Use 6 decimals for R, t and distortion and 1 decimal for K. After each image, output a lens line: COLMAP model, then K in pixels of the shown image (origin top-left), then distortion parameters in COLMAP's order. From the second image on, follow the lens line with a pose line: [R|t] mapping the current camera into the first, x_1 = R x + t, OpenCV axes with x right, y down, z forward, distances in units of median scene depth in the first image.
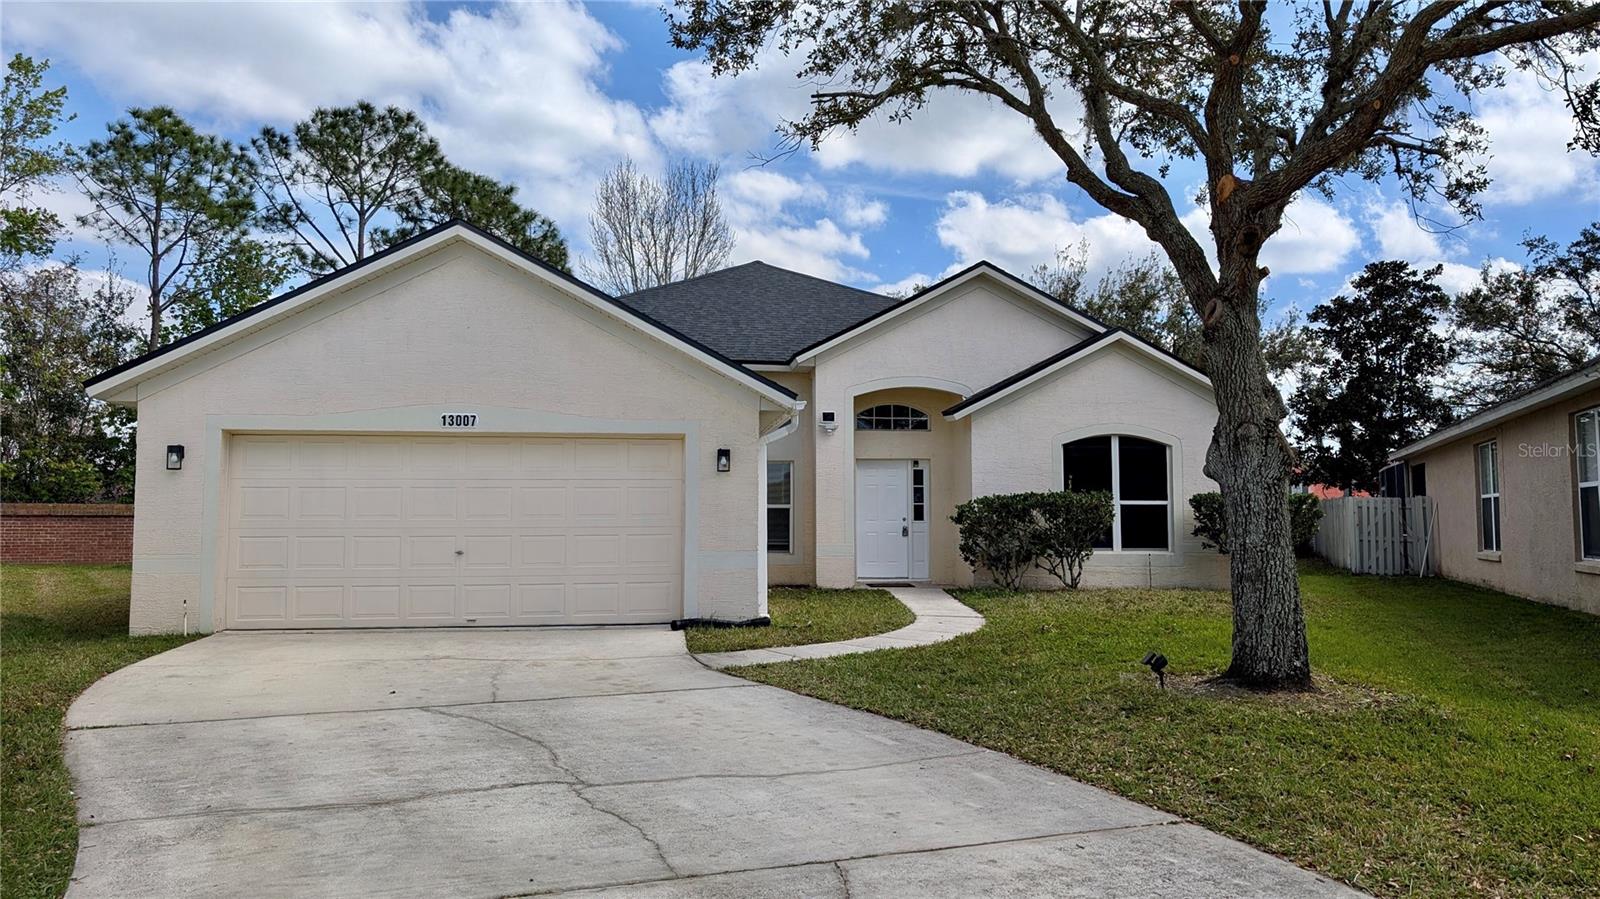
lens RADIAL K [[1156.7, 0, 800.0], [0, 1156.7, 449.5], [0, 0, 1]] dist [0.034221, -0.026864]
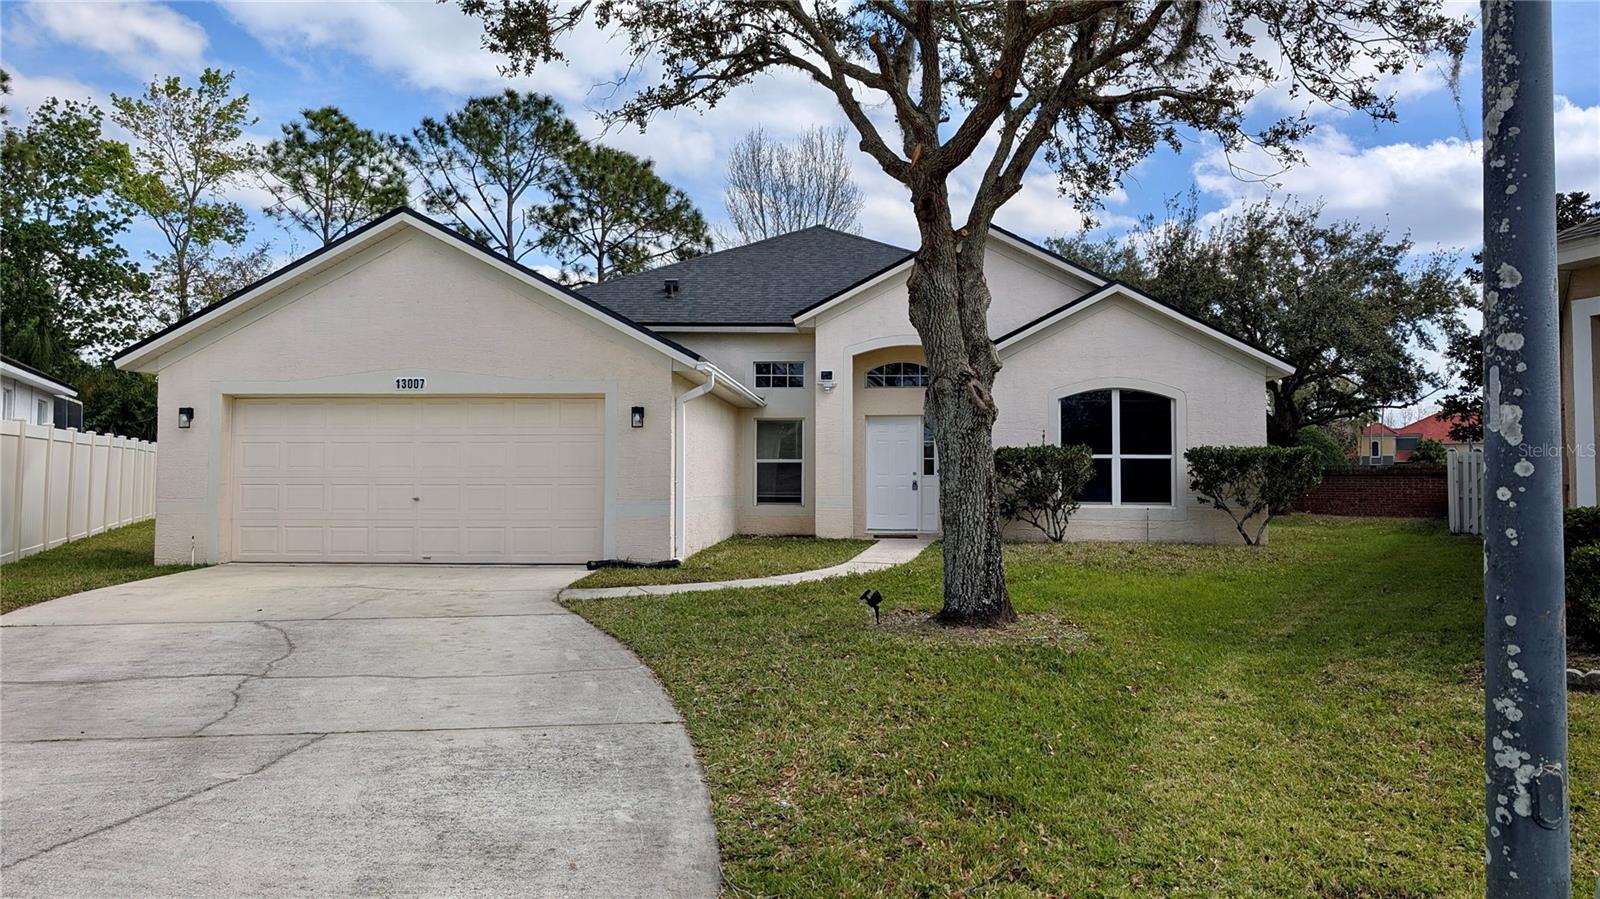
lens RADIAL K [[1156.7, 0, 800.0], [0, 1156.7, 449.5], [0, 0, 1]] dist [0.034221, -0.026864]
pose [[0.979941, -0.002275, -0.199275, 0.203797], [0.009312, 0.999365, 0.034384, 0.002611], [0.199071, -0.035550, 0.979340, -0.031055]]
